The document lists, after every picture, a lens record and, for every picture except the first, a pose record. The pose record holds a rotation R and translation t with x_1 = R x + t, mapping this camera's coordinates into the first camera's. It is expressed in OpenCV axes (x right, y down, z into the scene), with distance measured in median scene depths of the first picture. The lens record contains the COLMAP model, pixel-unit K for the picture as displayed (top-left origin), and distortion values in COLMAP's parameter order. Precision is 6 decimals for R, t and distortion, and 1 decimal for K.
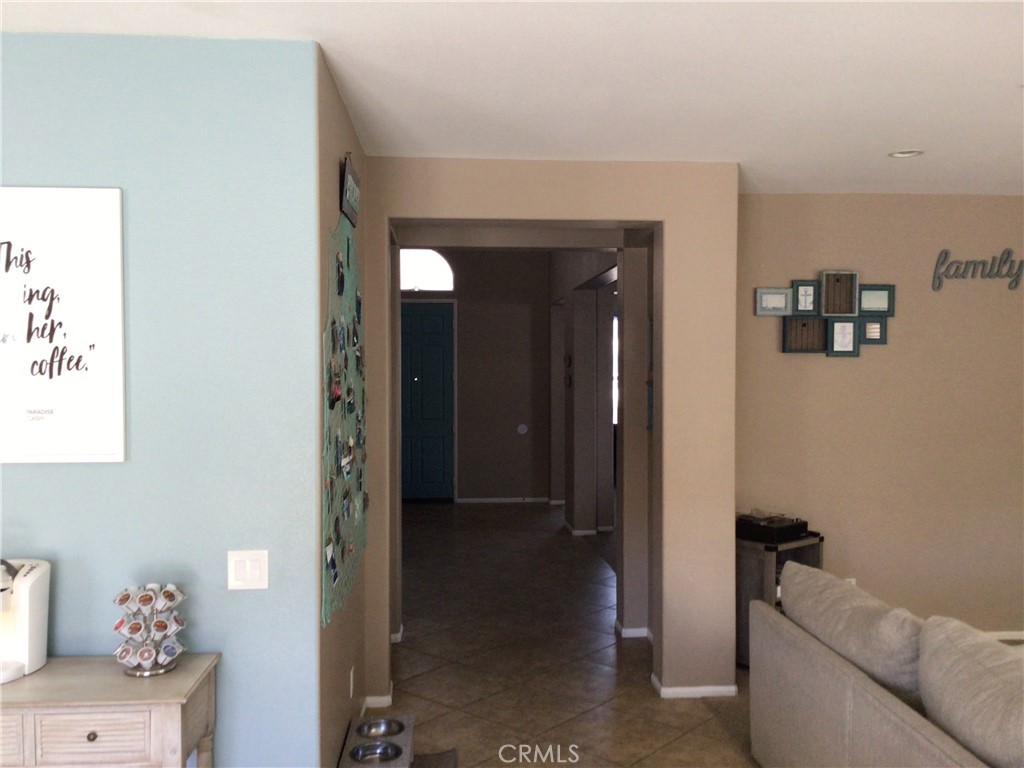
lens RADIAL K [[887.9, 0, 528.3], [0, 887.9, 378.0], [0, 0, 1]] dist [0.097385, -0.217112]
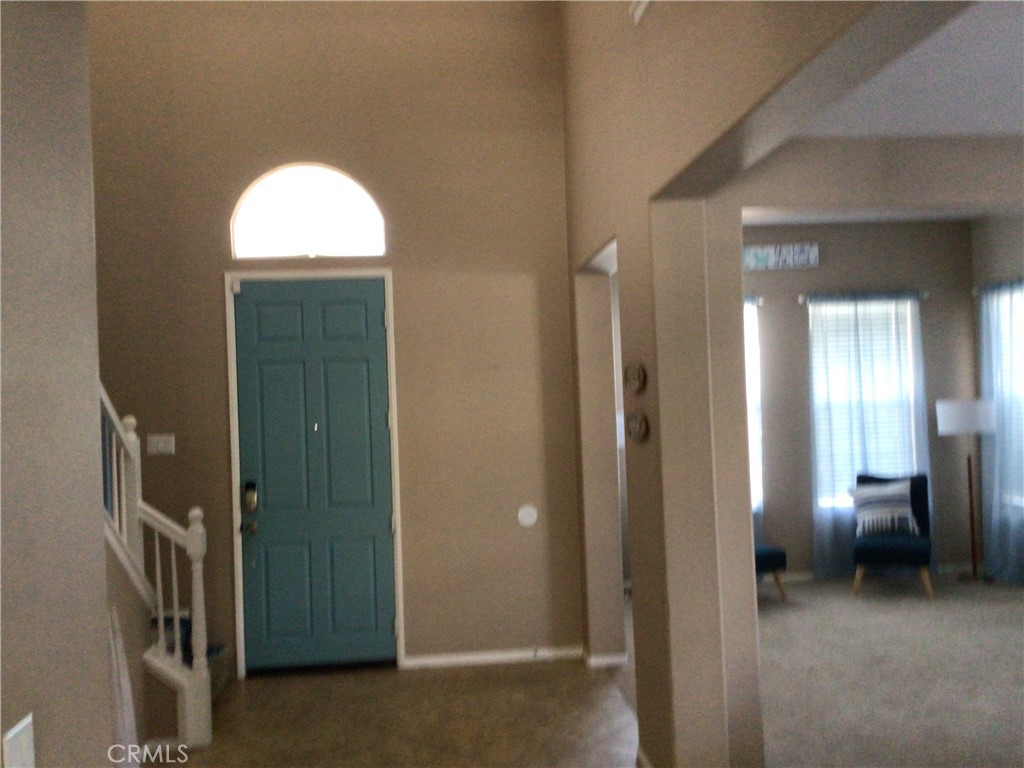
lens RADIAL K [[912.7, 0, 512.0], [0, 912.7, 384.0], [0, 0, 1]] dist [0.118731, -0.222081]
pose [[0.999325, -0.036513, -0.004112, -0.010382], [0.036415, 0.999099, -0.021783, -0.007837], [0.004903, 0.021619, 0.999754, 0.467905]]
